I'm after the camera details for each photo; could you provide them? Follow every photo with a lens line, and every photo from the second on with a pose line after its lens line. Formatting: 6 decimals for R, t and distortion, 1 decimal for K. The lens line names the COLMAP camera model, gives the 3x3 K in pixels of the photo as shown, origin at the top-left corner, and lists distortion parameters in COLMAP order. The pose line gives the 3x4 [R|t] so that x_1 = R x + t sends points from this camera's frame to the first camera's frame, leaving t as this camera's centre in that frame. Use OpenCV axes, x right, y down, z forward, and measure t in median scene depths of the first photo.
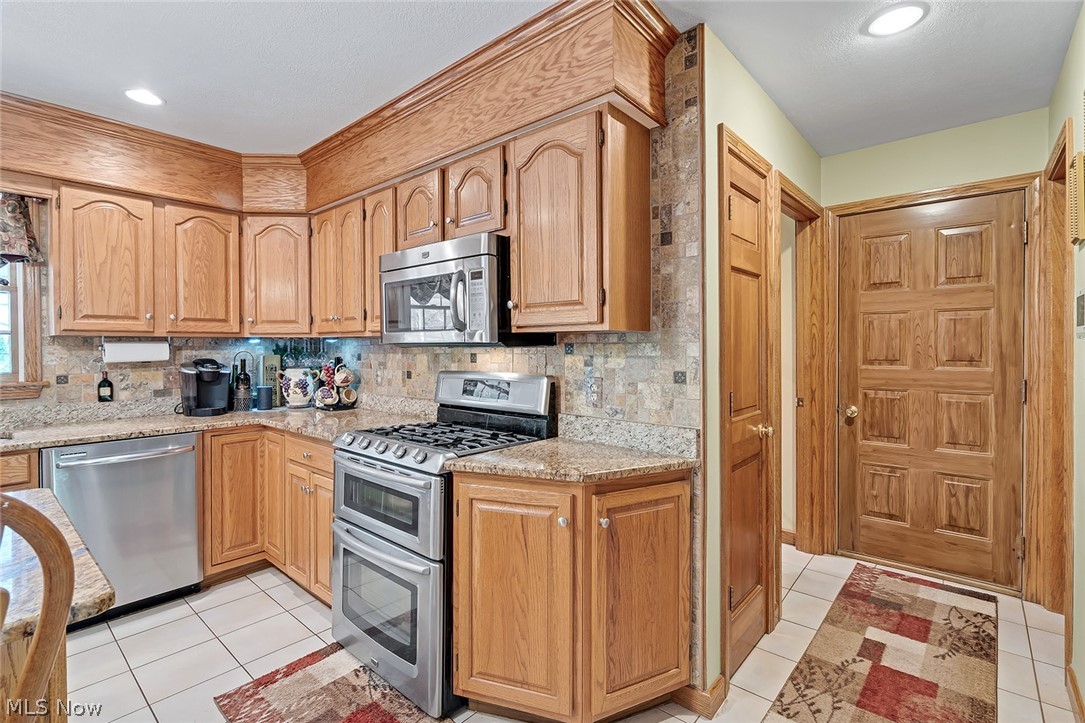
lens RADIAL K [[491.4, 0, 556.3], [0, 491.4, 350.3], [0, 0, 1]] dist [-0.002283, 0.002047]
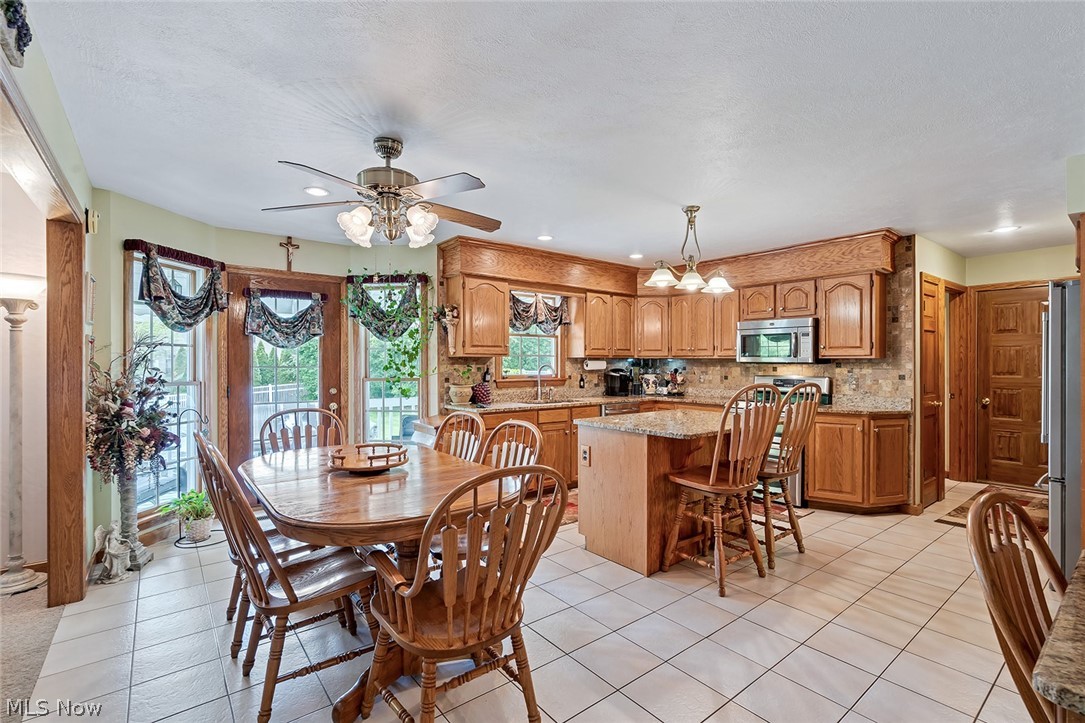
lens RADIAL K [[491.4, 0, 545.1], [0, 491.4, 361.6], [0, 0, 1]] dist [-0.002283, 0.002047]
pose [[0.980414, 0.005587, -0.196868, -0.845989], [-0.006966, 0.999956, -0.006310, 0.004427], [0.196824, 0.007557, 0.980410, -1.459165]]
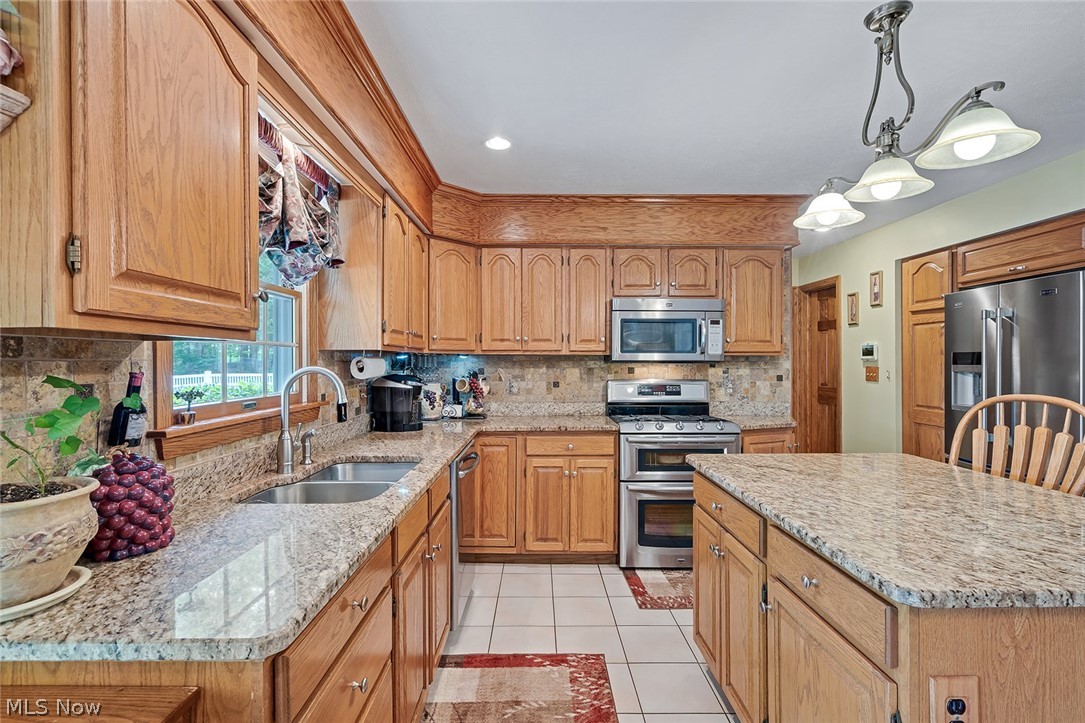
lens RADIAL K [[491.4, 0, 533.3], [0, 491.4, 358.7], [0, 0, 1]] dist [-0.002283, 0.002047]
pose [[0.756816, 0.007133, 0.653589, -1.608239], [0.001779, 0.999914, -0.012973, -0.001080], [-0.653626, 0.010981, 0.756738, 0.092056]]
